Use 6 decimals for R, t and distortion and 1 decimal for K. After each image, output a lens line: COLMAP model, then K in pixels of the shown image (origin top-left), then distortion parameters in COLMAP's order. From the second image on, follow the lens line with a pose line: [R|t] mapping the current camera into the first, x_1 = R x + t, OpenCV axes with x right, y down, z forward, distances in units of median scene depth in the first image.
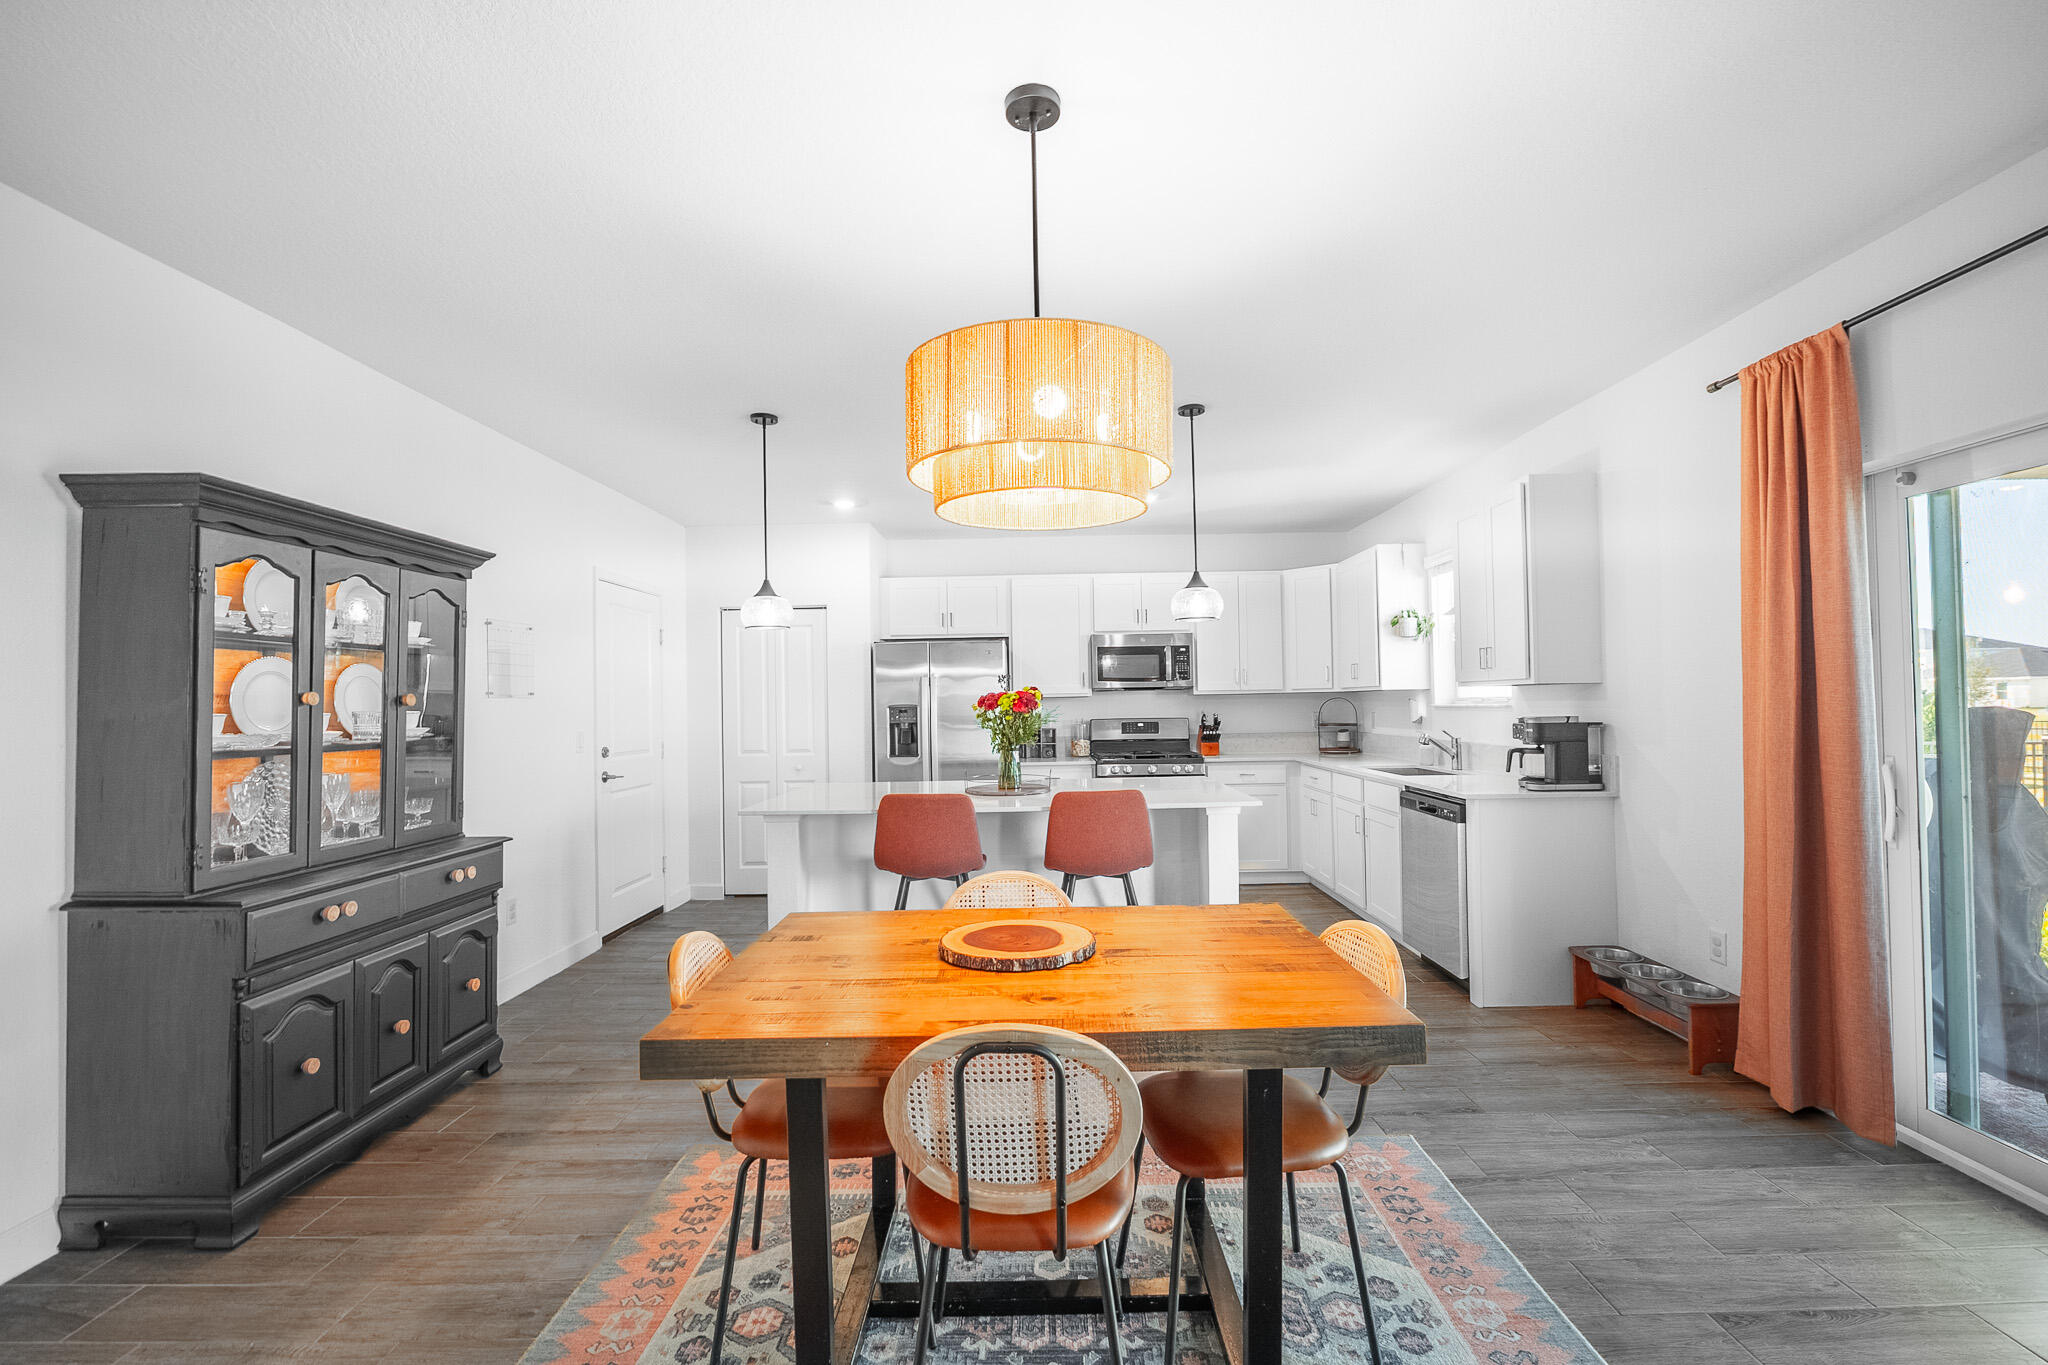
lens RADIAL K [[894.2, 0, 1024.0], [0, 894.2, 682.5], [0, 0, 1]] dist [-0.001135, -0.000113]
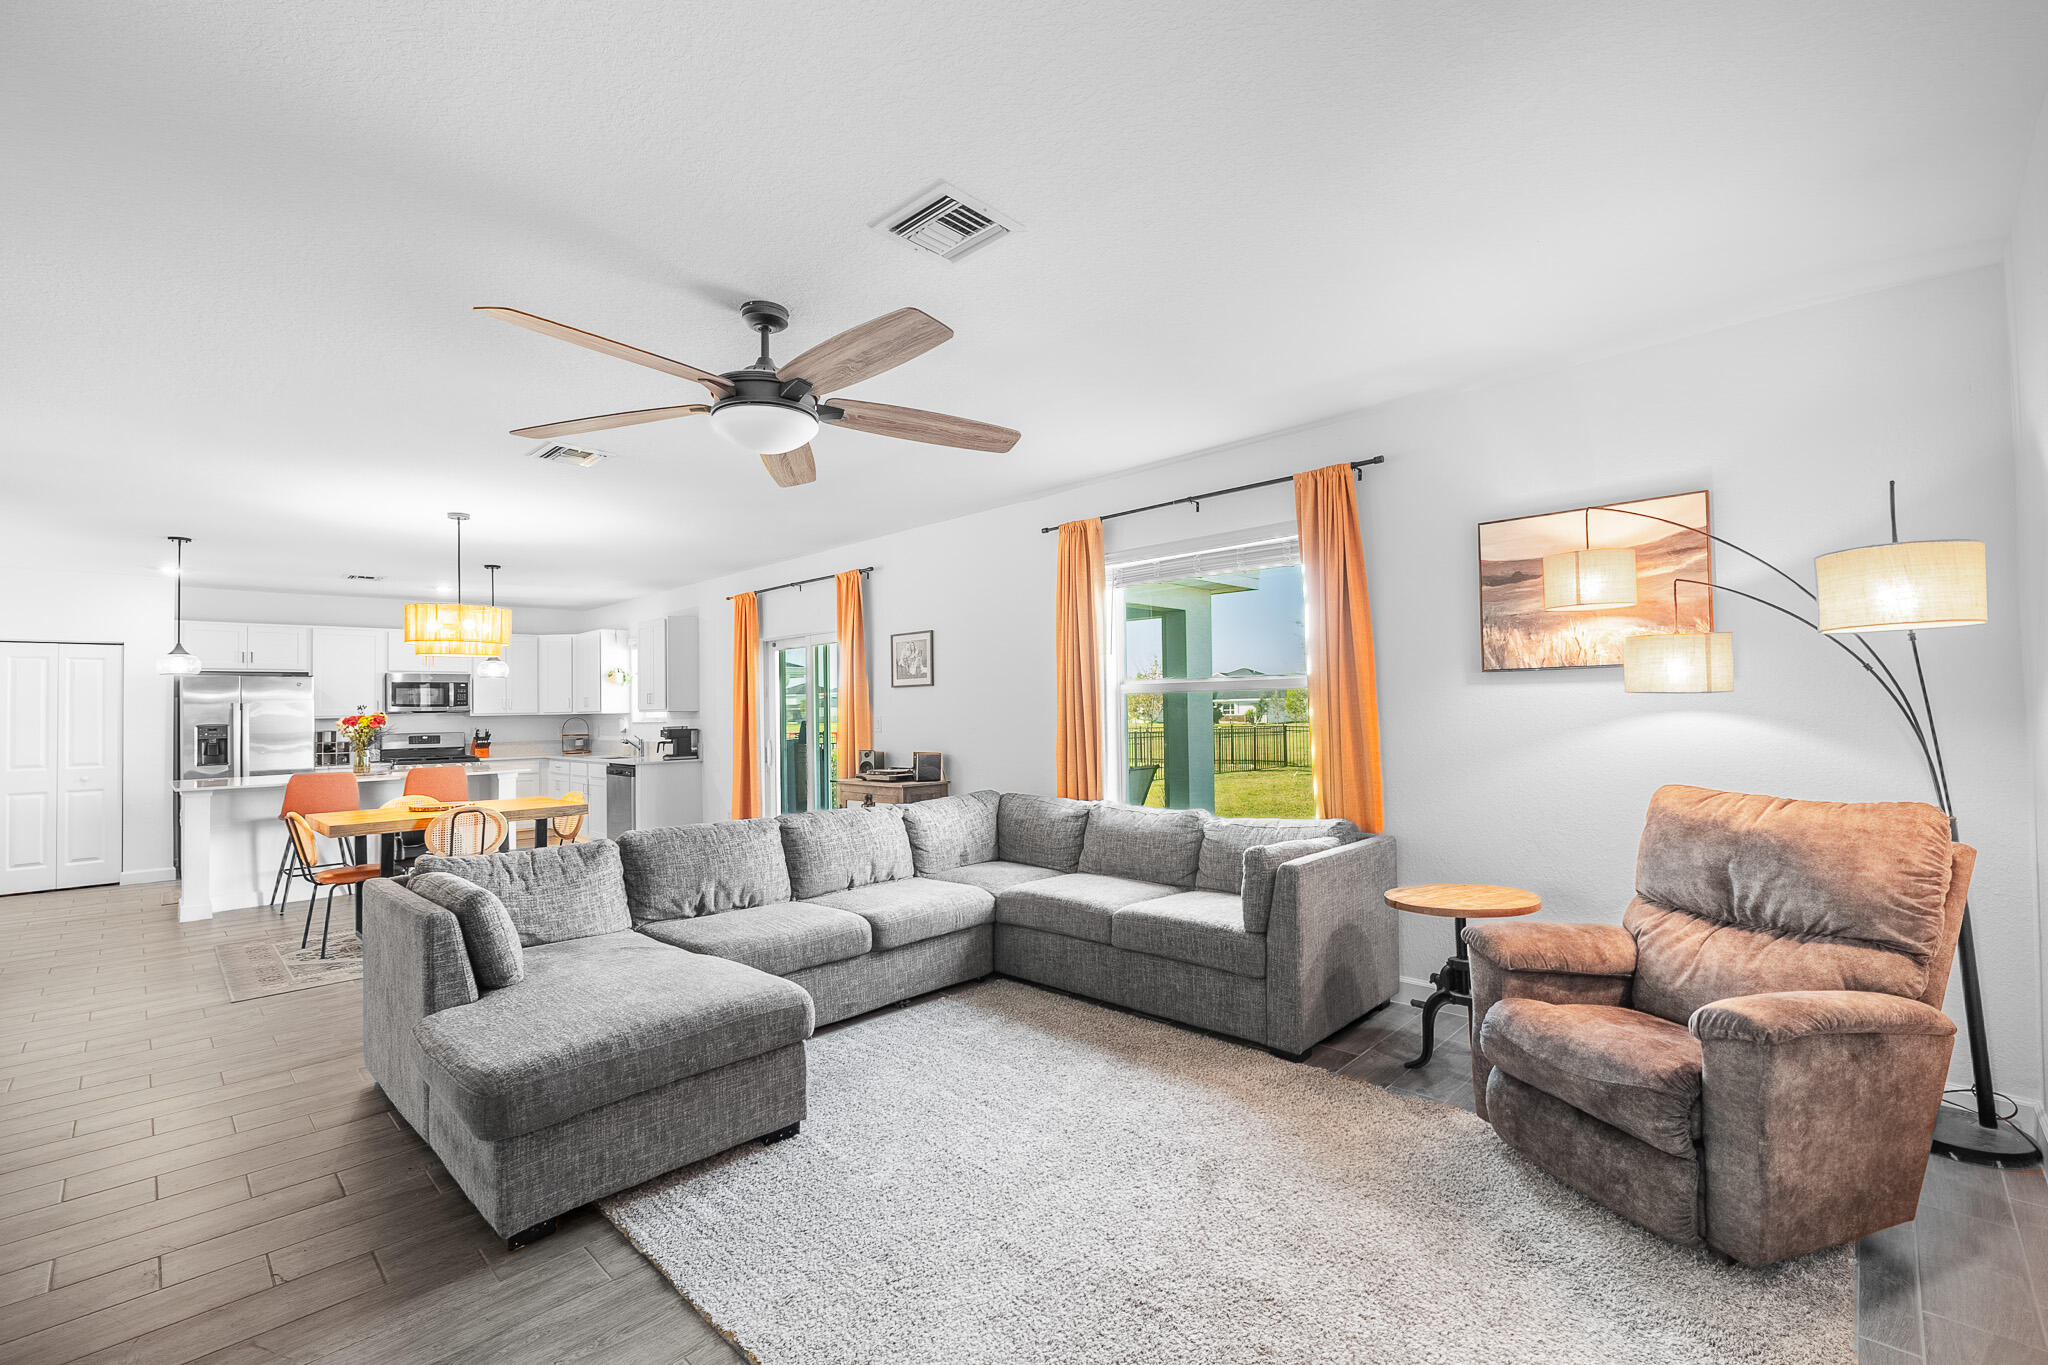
lens RADIAL K [[910.1, 0, 1051.2], [0, 910.1, 687.9], [0, 0, 1]] dist [-0.000967, -0.000175]
pose [[0.690006, 0.020824, 0.723504, -0.235049], [-0.010596, 0.999770, -0.018670, -0.014697], [-0.723726, 0.005216, 0.690068, -0.722647]]
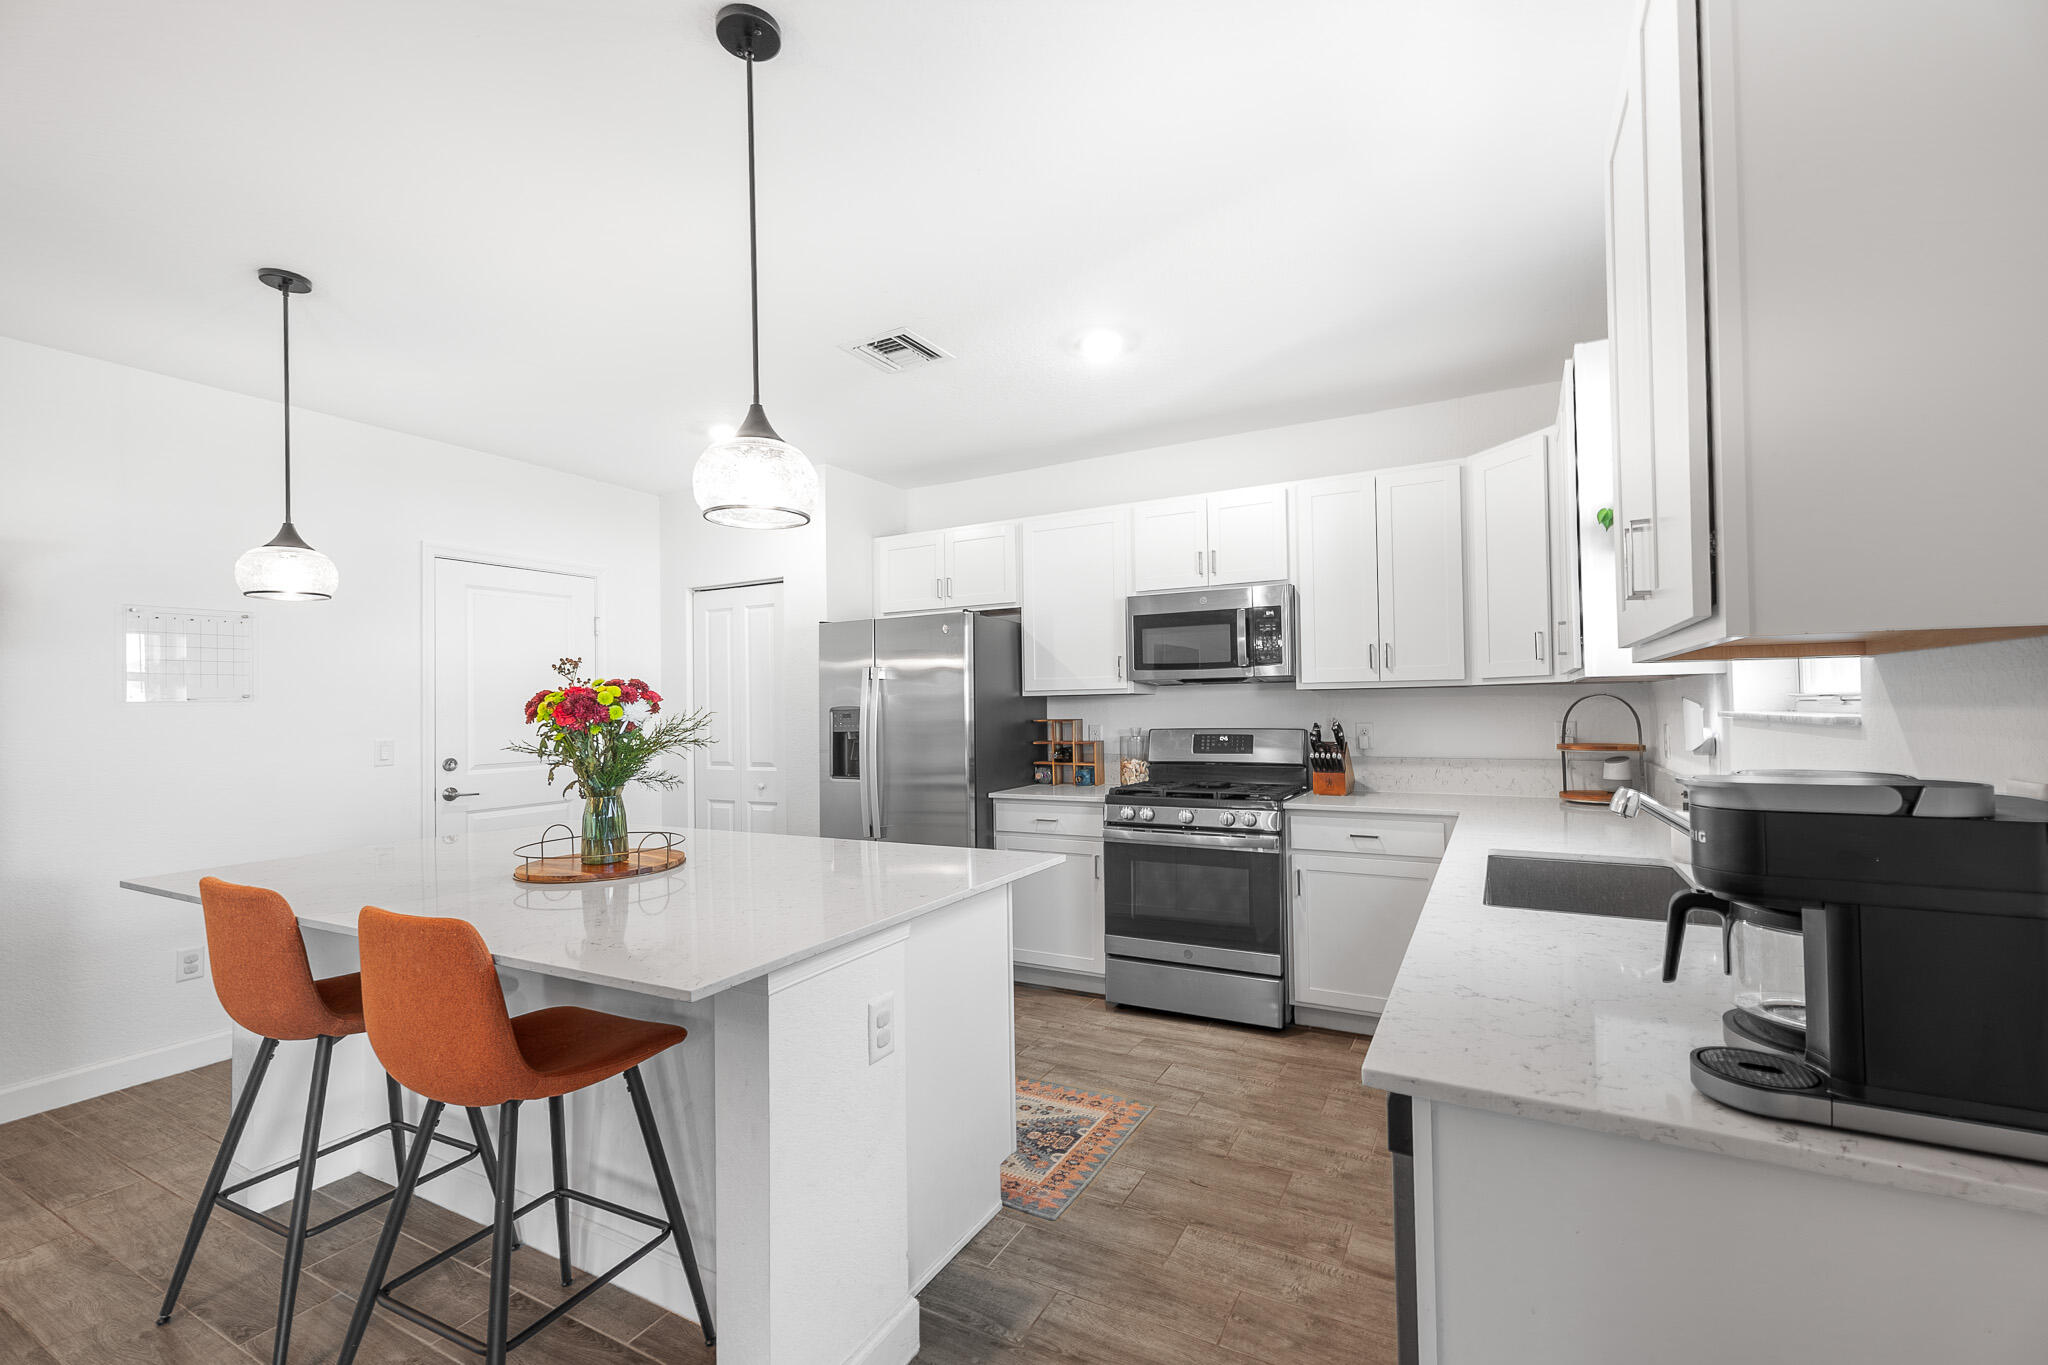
lens RADIAL K [[860.7, 0, 1038.0], [0, 860.7, 686.2], [0, 0, 1]] dist [0.007663, -0.000932]
pose [[0.884551, -0.009150, -0.466354, 0.310202], [0.012262, 0.999918, 0.003639, 0.007286], [0.466283, -0.008938, 0.884591, 0.432038]]
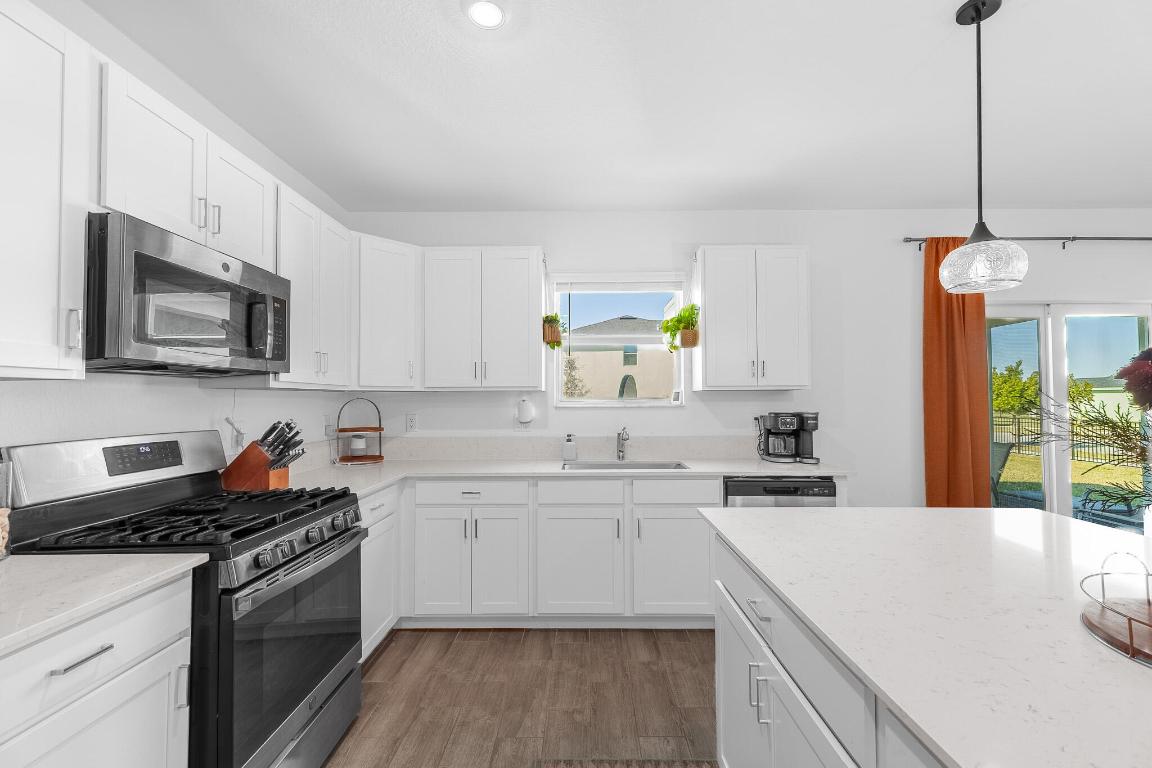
lens RADIAL K [[484.2, 0, 583.9], [0, 484.2, 386.1], [0, 0, 1]] dist [0.007663, -0.000932]
pose [[-0.004339, 0.045531, 0.998953, -0.123711], [-0.021007, 0.998738, -0.045613, 0.022405], [-0.999770, -0.021183, -0.003377, 0.818912]]
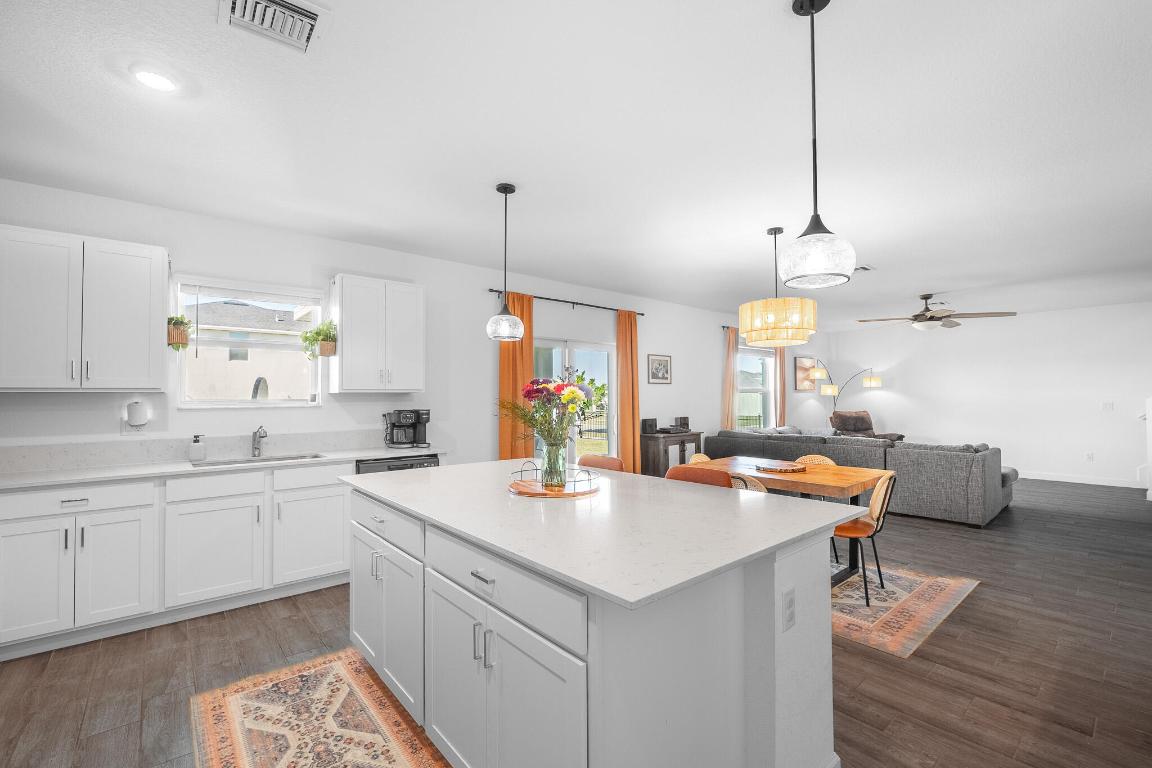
lens RADIAL K [[493.1, 0, 580.5], [0, 493.1, 388.3], [0, 0, 1]] dist [-0.002820, -0.000573]
pose [[-0.653484, 0.038375, 0.755967, -0.276115], [0.001003, 0.998757, -0.049833, 0.026406], [-0.756940, -0.031807, -0.652710, 0.864715]]
